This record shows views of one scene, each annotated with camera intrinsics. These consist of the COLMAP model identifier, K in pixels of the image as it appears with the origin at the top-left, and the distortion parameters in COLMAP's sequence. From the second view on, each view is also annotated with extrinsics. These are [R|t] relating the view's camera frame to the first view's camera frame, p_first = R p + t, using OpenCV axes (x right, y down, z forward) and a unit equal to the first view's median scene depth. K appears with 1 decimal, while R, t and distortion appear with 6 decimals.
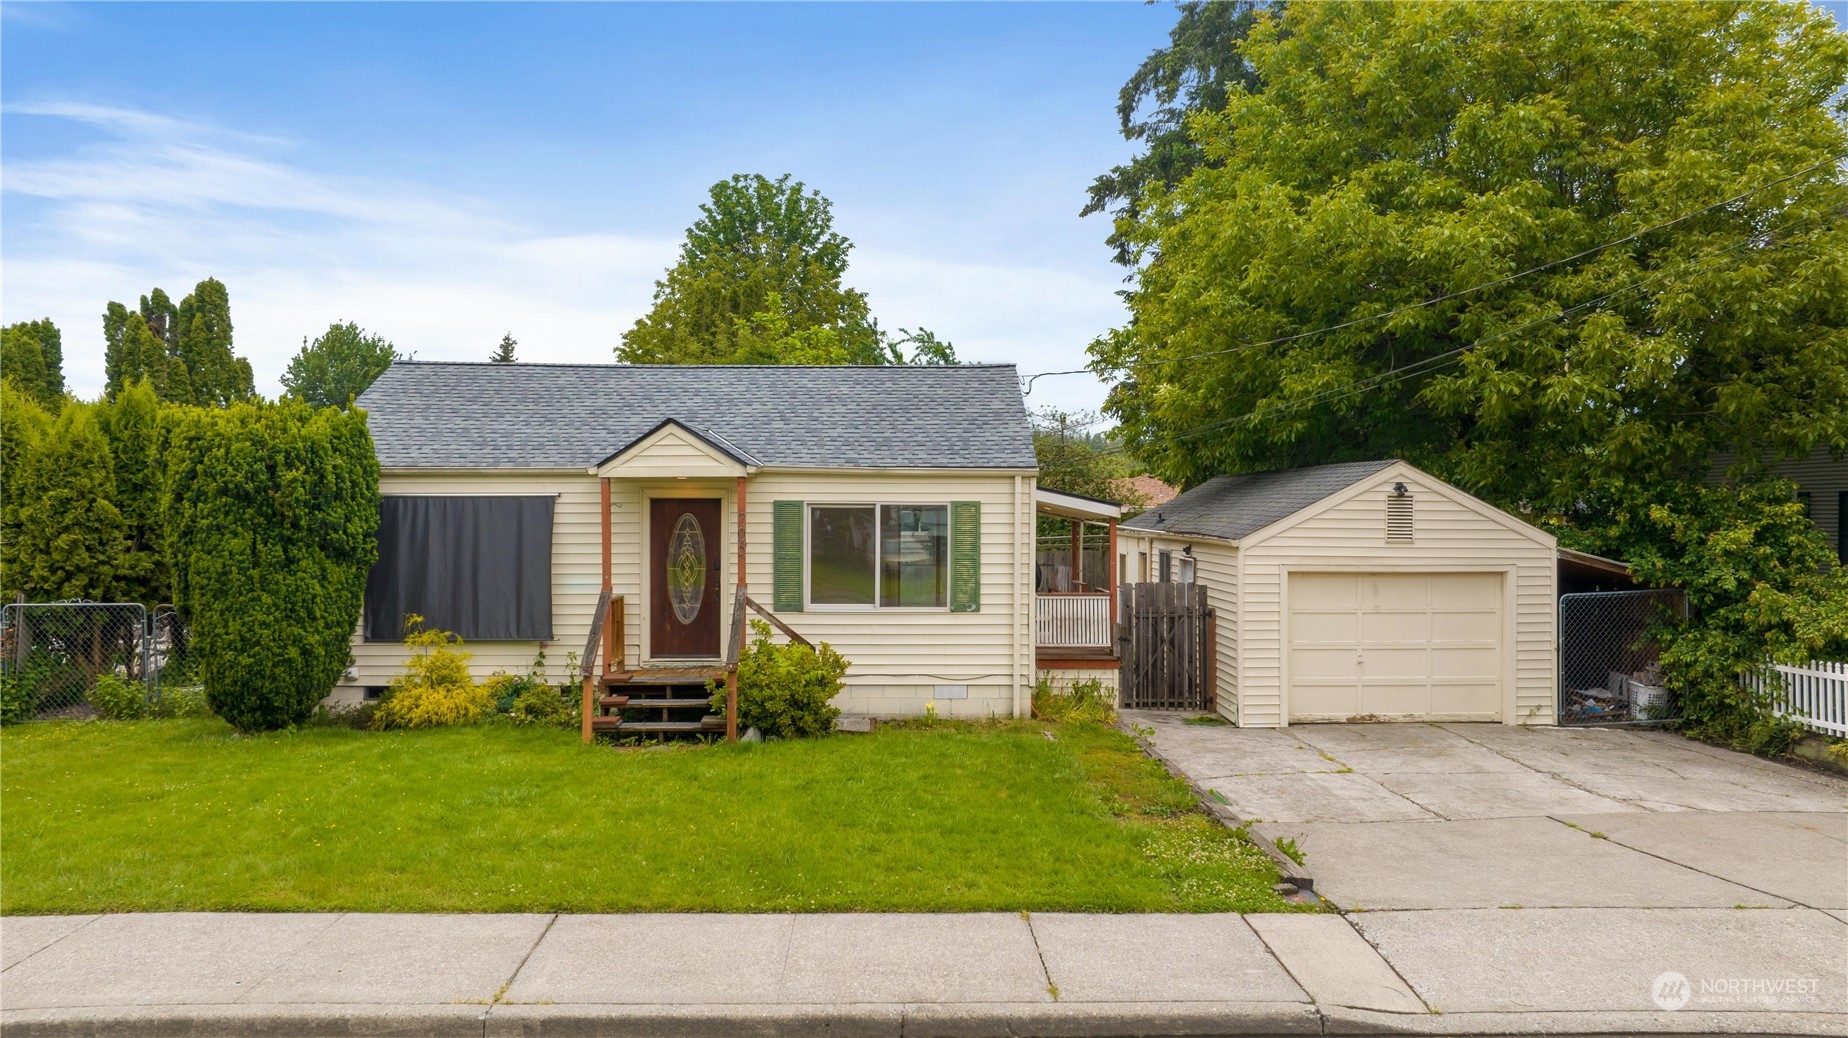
lens RADIAL K [[1336.6, 0, 922.1], [0, 1336.6, 515.4], [0, 0, 1]] dist [0.026604, -0.000522]
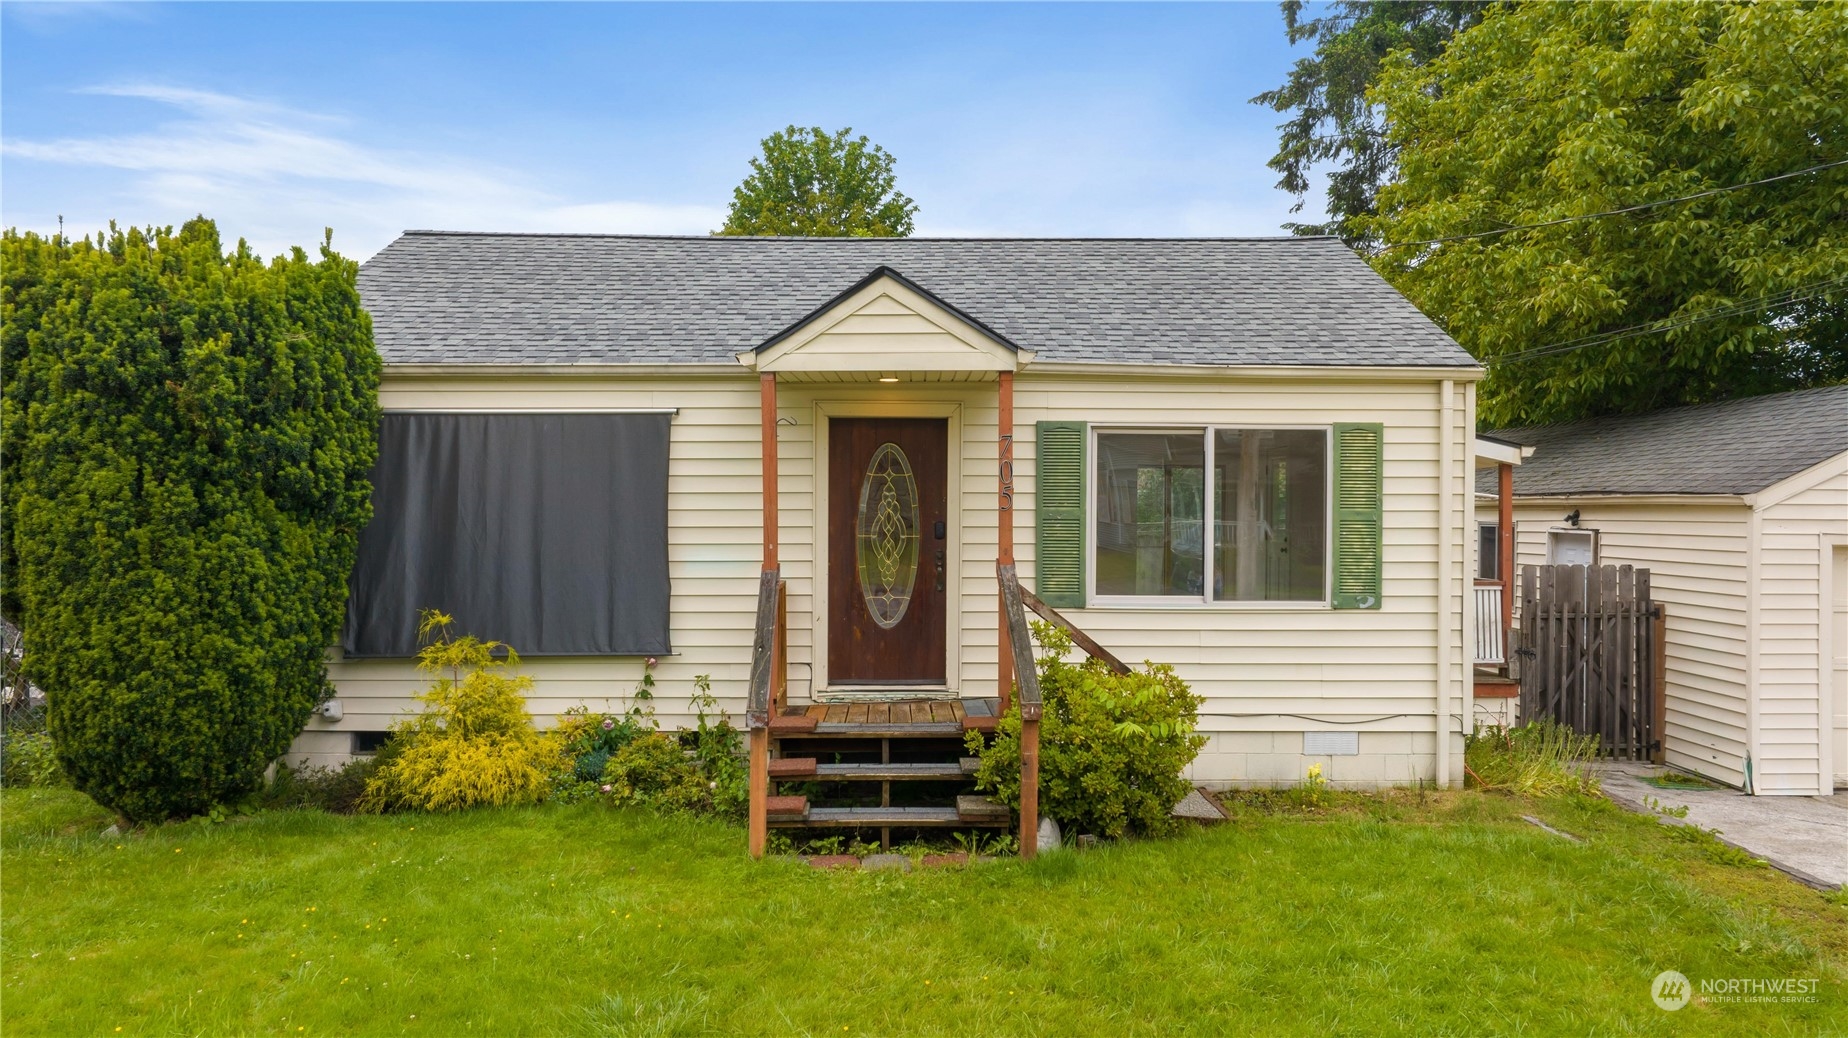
lens RADIAL K [[1283.6, 0, 924.0], [0, 1283.6, 519.0], [0, 0, 1]] dist [-0.008147, 0.041743]
pose [[0.999998, 0.001146, 0.001745, -0.169041], [-0.001147, 0.999999, 0.000754, 0.033267], [-0.001744, -0.000756, 0.999998, 0.447327]]
